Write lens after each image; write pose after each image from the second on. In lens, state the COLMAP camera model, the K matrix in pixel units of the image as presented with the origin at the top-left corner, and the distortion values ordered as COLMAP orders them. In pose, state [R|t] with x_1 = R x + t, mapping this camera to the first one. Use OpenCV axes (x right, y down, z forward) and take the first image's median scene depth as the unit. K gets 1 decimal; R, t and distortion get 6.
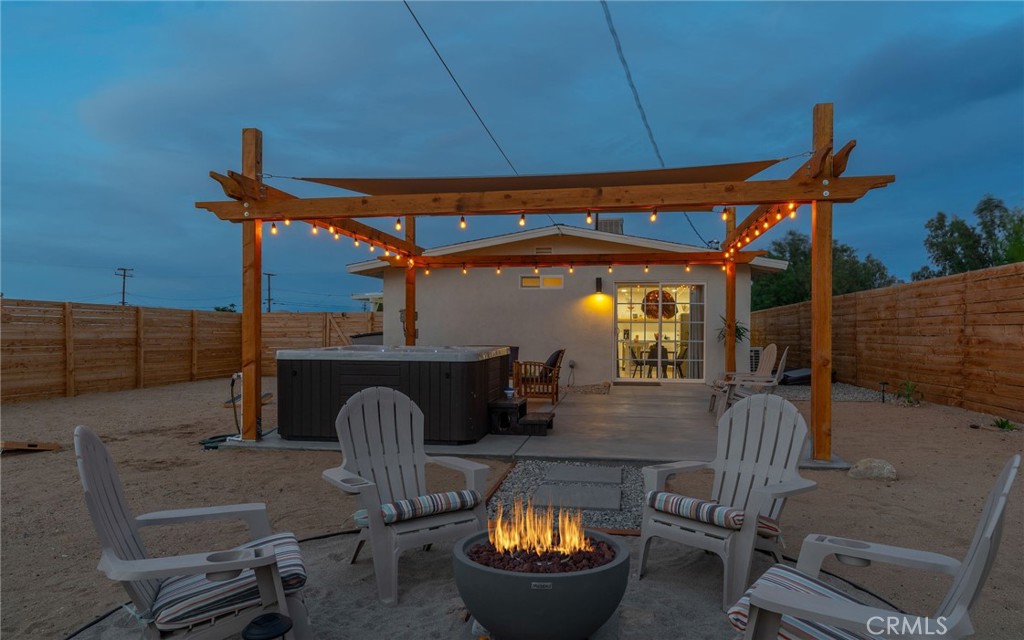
lens RADIAL K [[722.2, 0, 516.5], [0, 722.2, 326.4], [0, 0, 1]] dist [-0.003407, 0.000246]
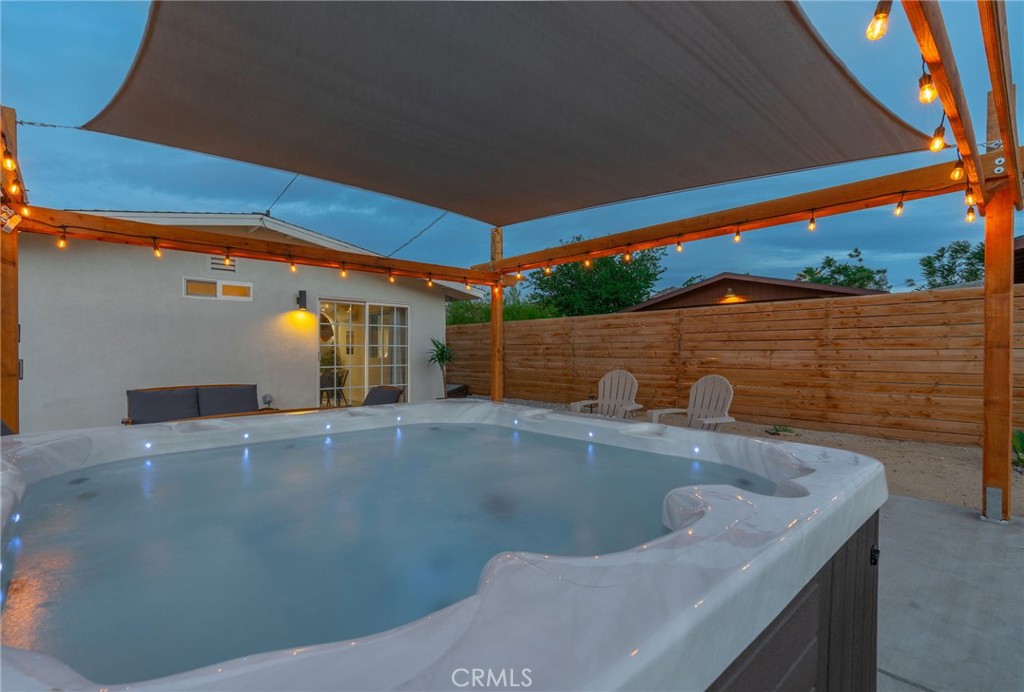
lens RADIAL K [[470.2, 0, 501.9], [0, 470.2, 351.3], [0, 0, 1]] dist [-0.004328, -0.000106]
pose [[0.636240, -0.006983, 0.771459, -0.153979], [-0.001396, 0.999947, 0.010202, -0.004808], [-0.771490, -0.007568, 0.636197, 0.486442]]
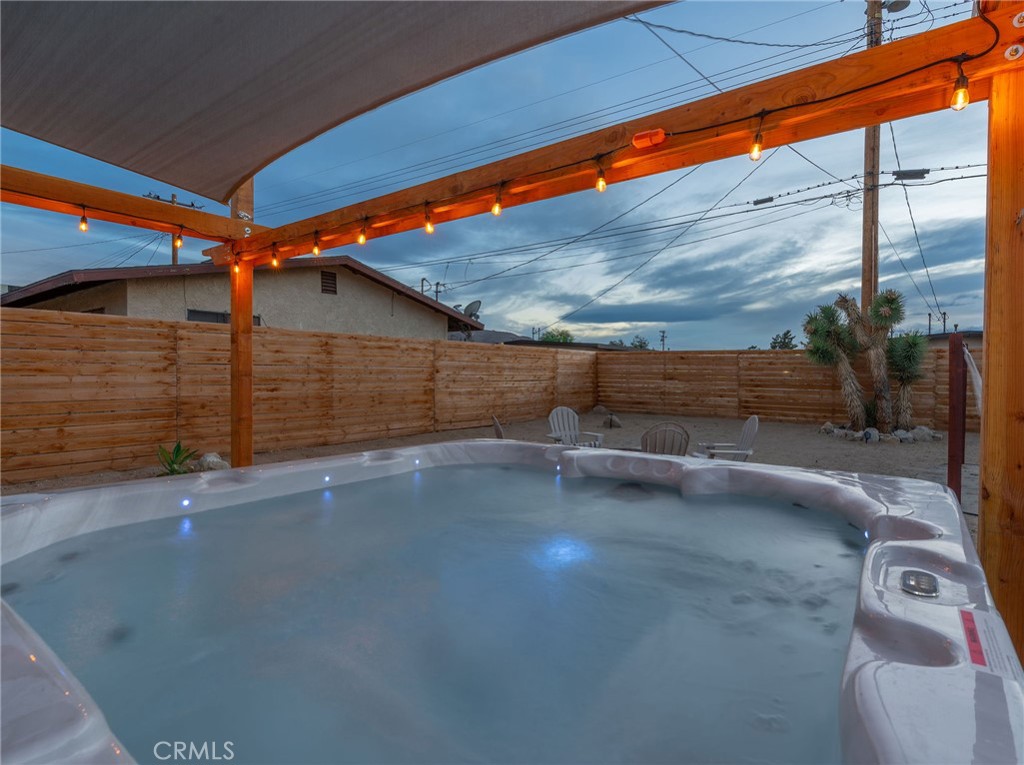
lens RADIAL K [[557.4, 0, 515.2], [0, 557.4, 380.5], [0, 0, 1]] dist [0.005139, 0.000614]
pose [[-0.875874, -0.010089, 0.482434, -0.073889], [-0.010701, 0.999942, 0.001484, 0.000210], [-0.482421, -0.003863, -0.875931, 1.268185]]
